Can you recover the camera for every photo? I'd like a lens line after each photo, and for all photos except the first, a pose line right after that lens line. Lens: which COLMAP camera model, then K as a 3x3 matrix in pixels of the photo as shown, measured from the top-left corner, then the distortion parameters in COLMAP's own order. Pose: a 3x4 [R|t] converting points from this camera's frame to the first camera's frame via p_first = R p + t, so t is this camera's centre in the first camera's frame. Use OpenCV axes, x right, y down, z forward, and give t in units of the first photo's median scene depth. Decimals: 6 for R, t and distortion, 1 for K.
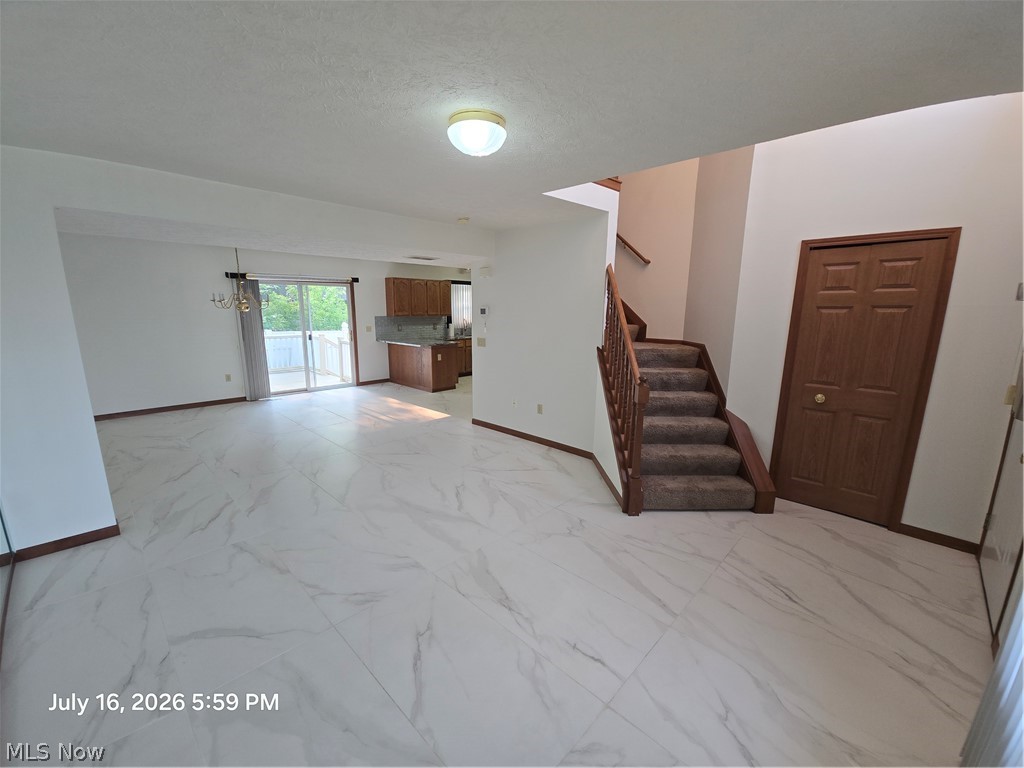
lens RADIAL K [[415.3, 0, 510.1], [0, 415.3, 390.6], [0, 0, 1]] dist [-0.000101, 0.000126]
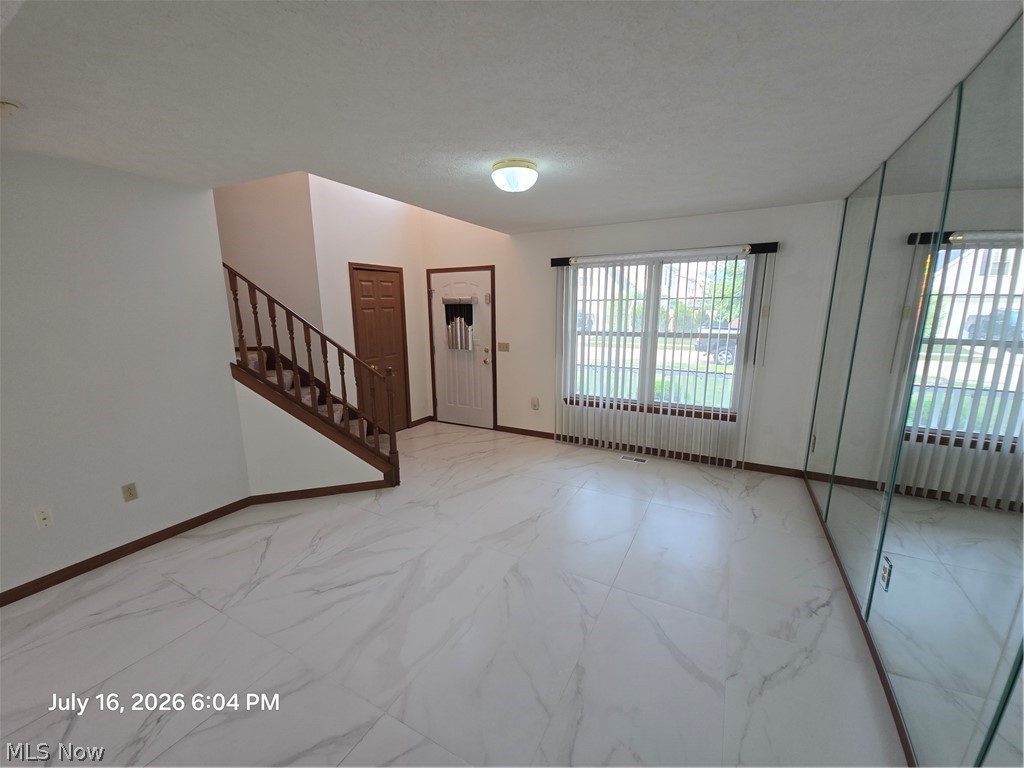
lens RADIAL K [[415.3, 0, 510.1], [0, 415.3, 390.6], [0, 0, 1]] dist [-0.000101, 0.000126]
pose [[-0.276869, -0.194332, 0.941052, -0.883253], [0.194896, 0.947624, 0.253030, -0.196775], [-0.940935, 0.253463, -0.224493, 0.922305]]
